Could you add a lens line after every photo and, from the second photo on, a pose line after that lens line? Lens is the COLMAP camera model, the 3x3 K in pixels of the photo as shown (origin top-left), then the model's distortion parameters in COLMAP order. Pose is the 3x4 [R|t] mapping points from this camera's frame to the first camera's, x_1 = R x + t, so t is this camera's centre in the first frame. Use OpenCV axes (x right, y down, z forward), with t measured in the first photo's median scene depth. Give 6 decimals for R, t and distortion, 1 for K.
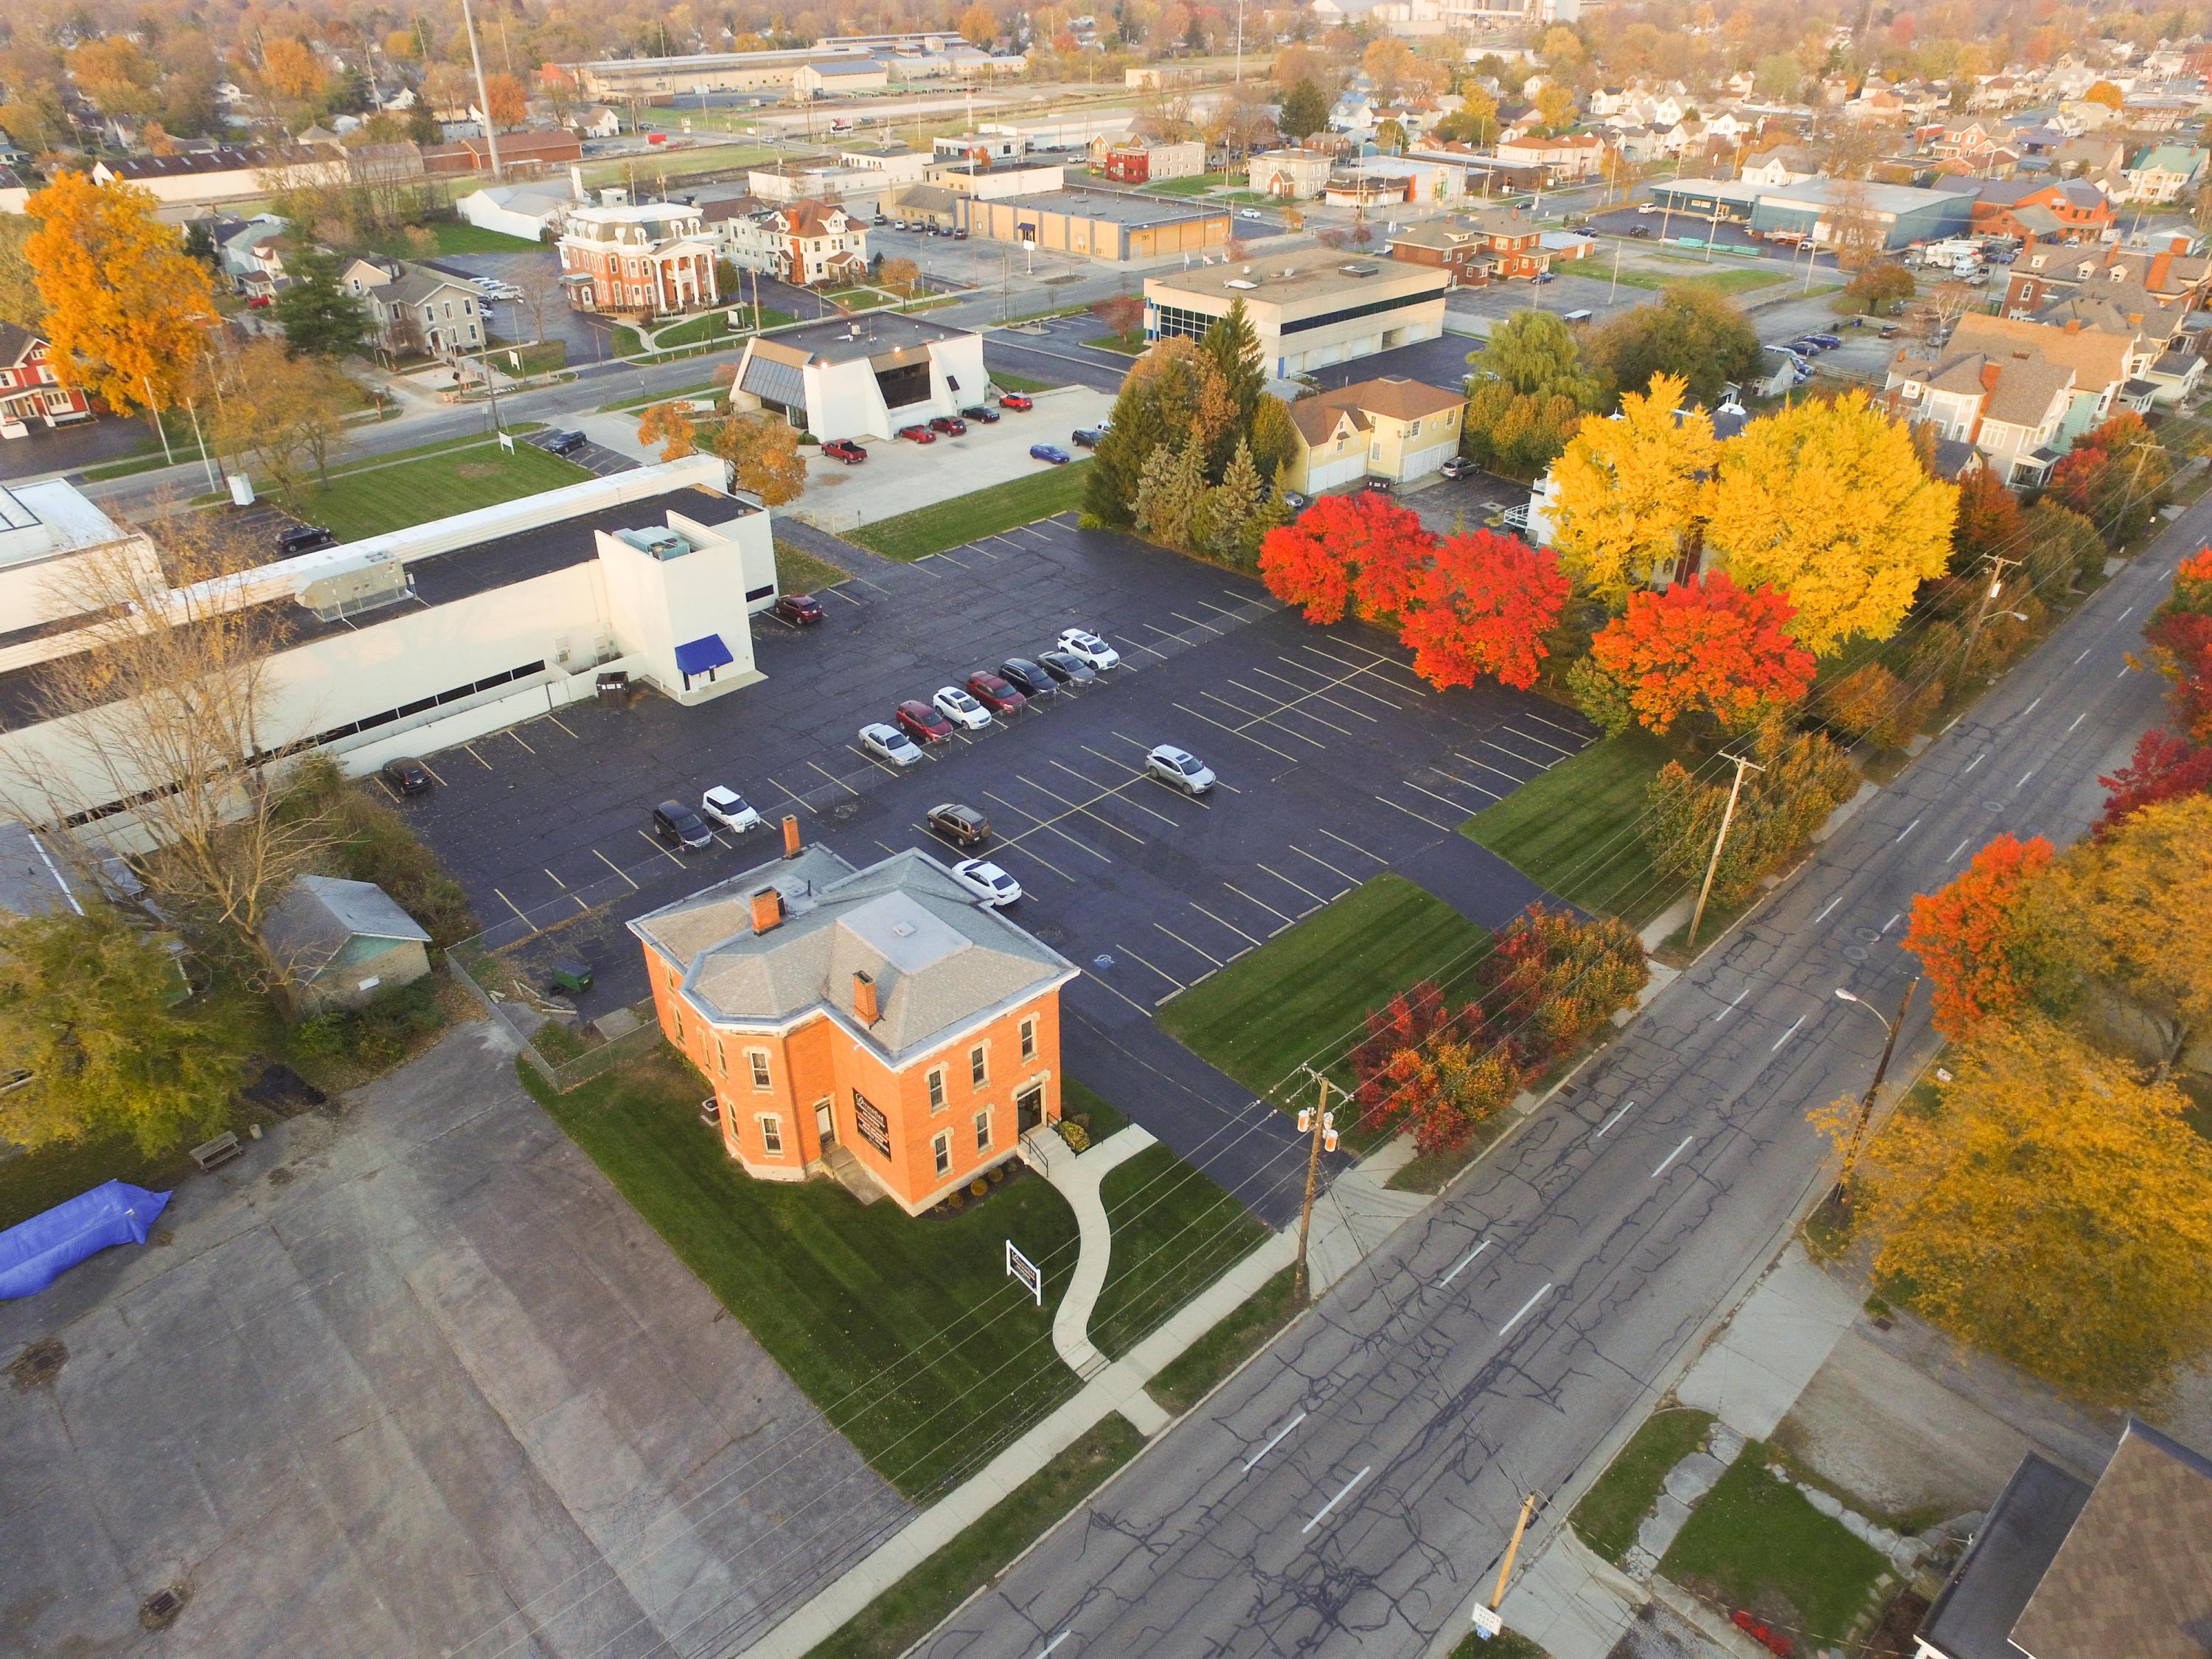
lens RADIAL K [[1487.6, 0, 1105.8], [0, 1487.6, 862.4], [0, 0, 1]] dist [-0.122921, 0.088252]
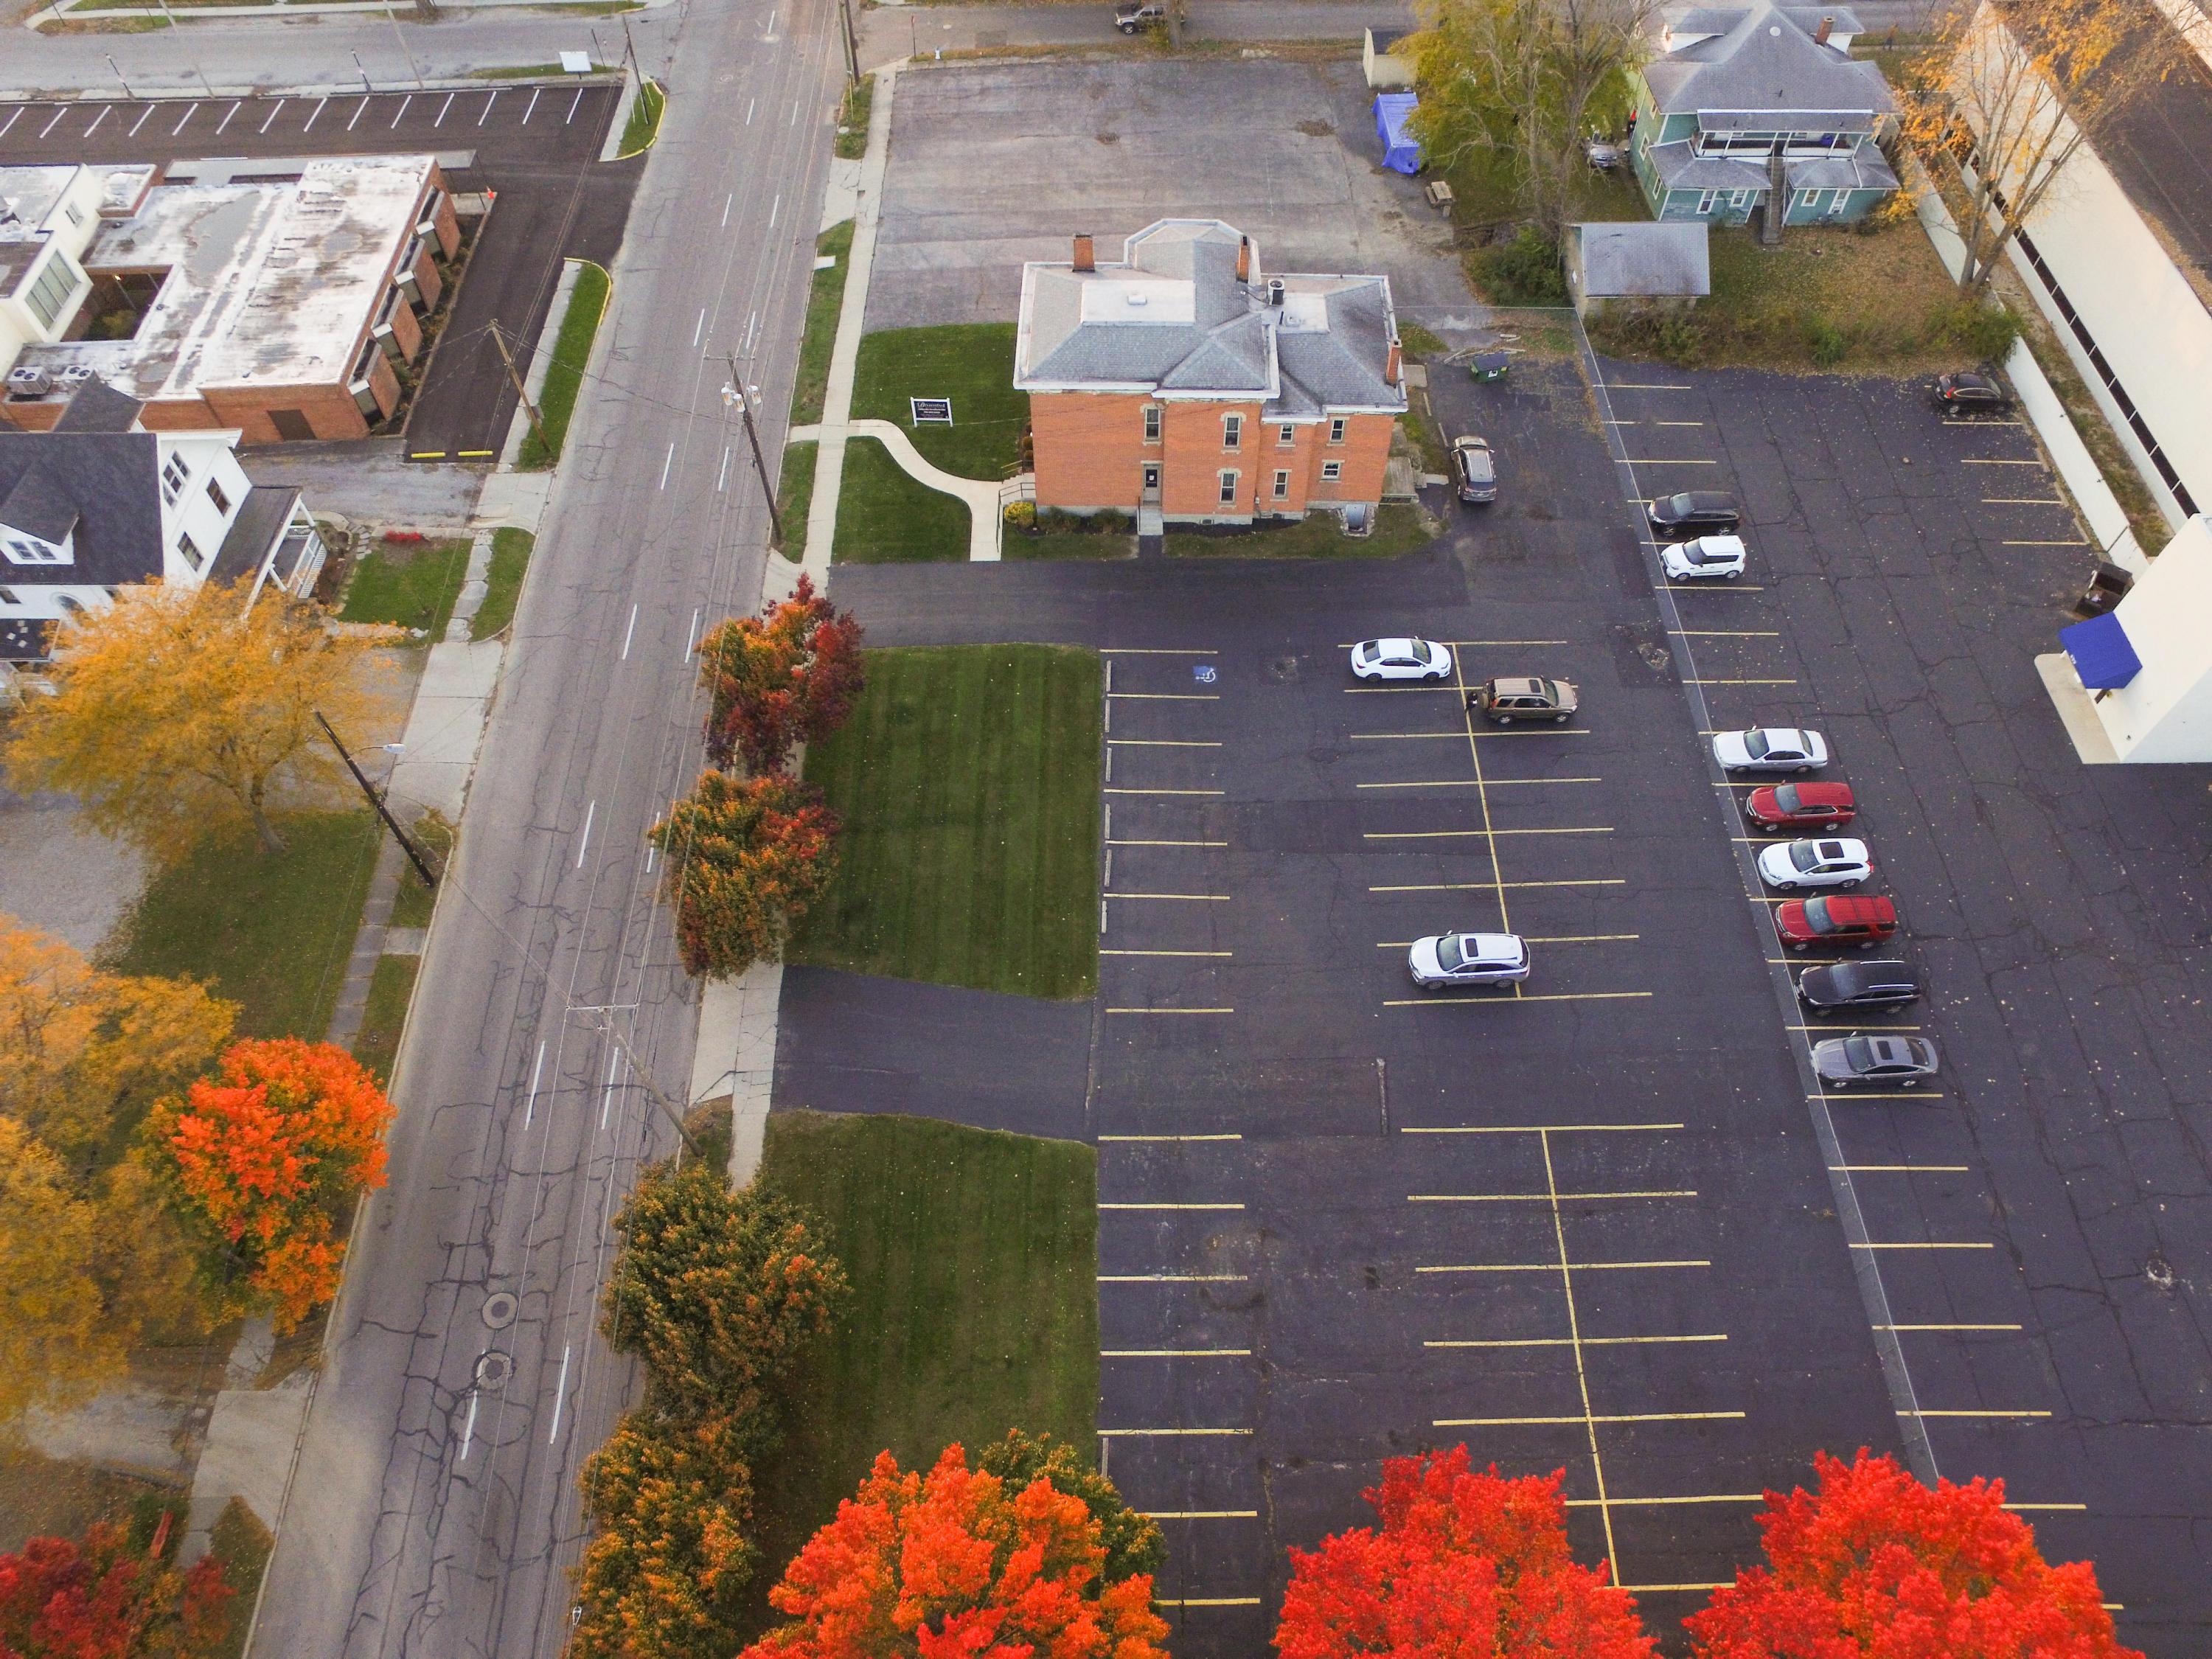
lens RADIAL K [[1487.6, 0, 1105.2], [0, 1487.6, 868.7], [0, 0, 1]] dist [-0.122921, 0.088252]
pose [[-0.687454, 0.610929, -0.392648, 0.545860], [-0.385173, 0.151636, 0.910301, -0.834773], [0.615669, 0.777028, 0.131071, 1.090696]]
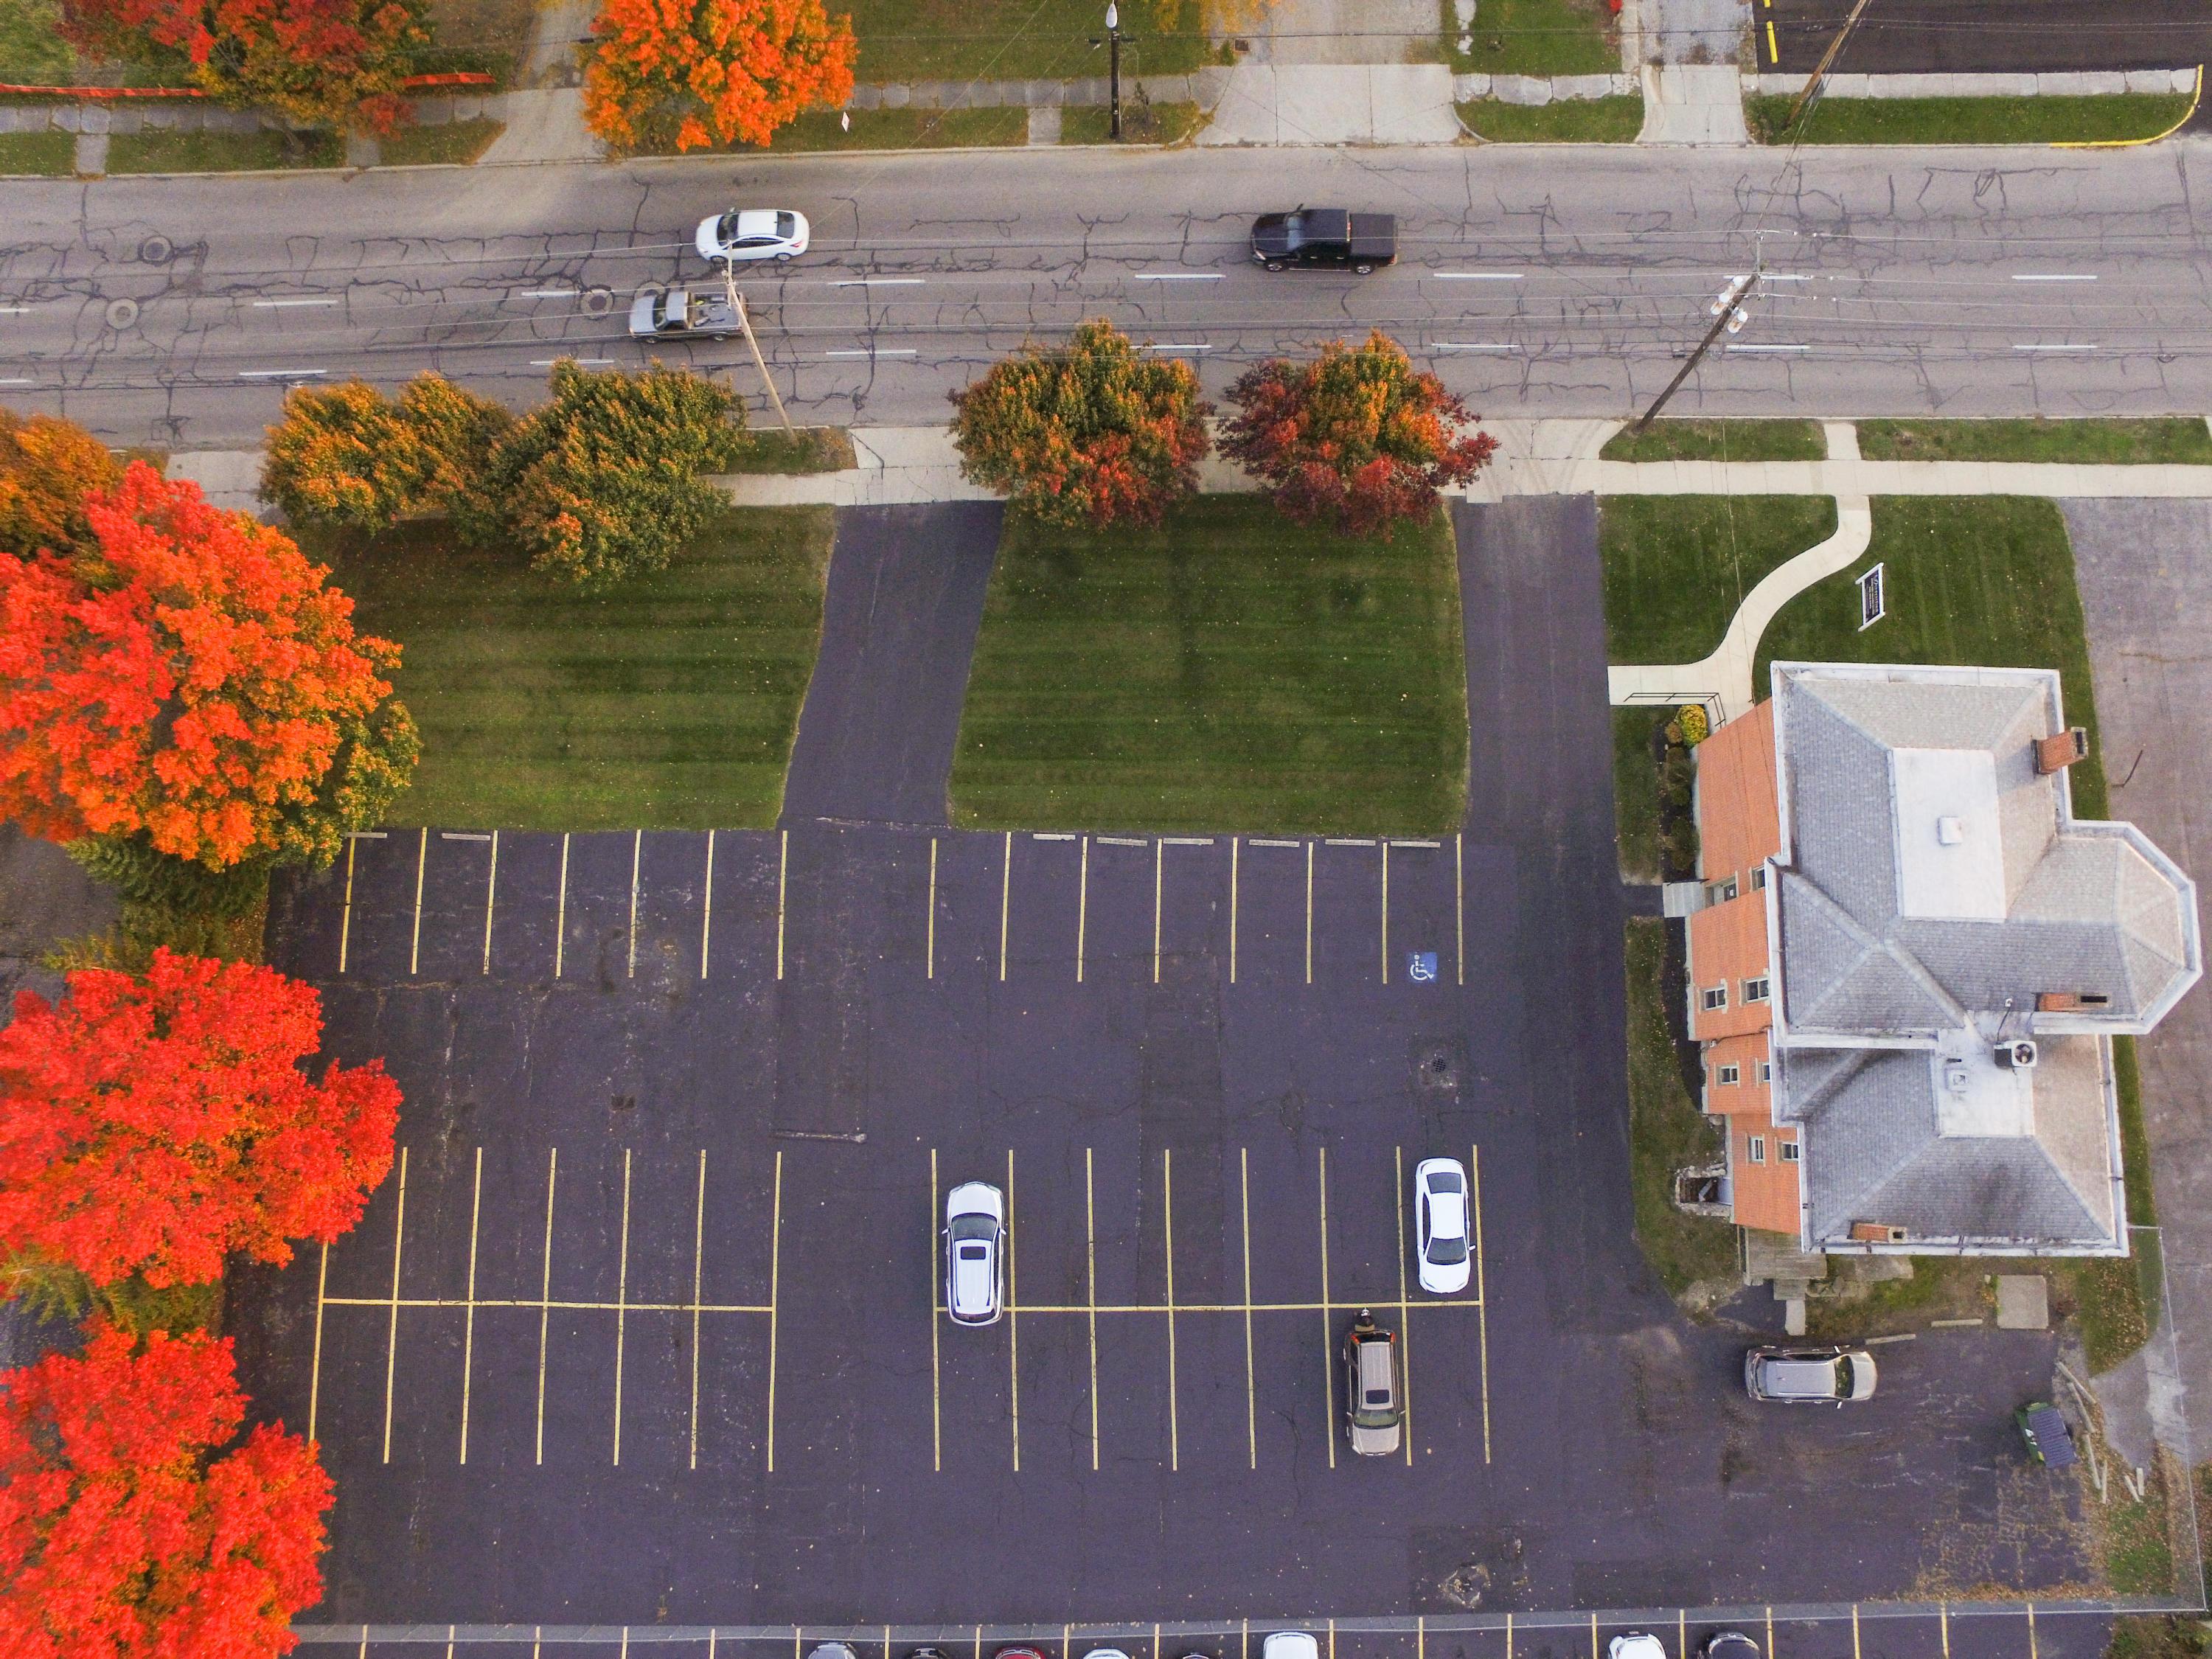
lens RADIAL K [[1487.6, 0, 1104.3], [0, 1487.6, 862.1], [0, 0, 1]] dist [-0.122921, 0.088252]
pose [[-0.724170, -0.679446, 0.118027, 0.069038], [0.376357, -0.245968, 0.893227, -0.702168], [-0.577869, 0.691269, 0.433837, 0.873560]]
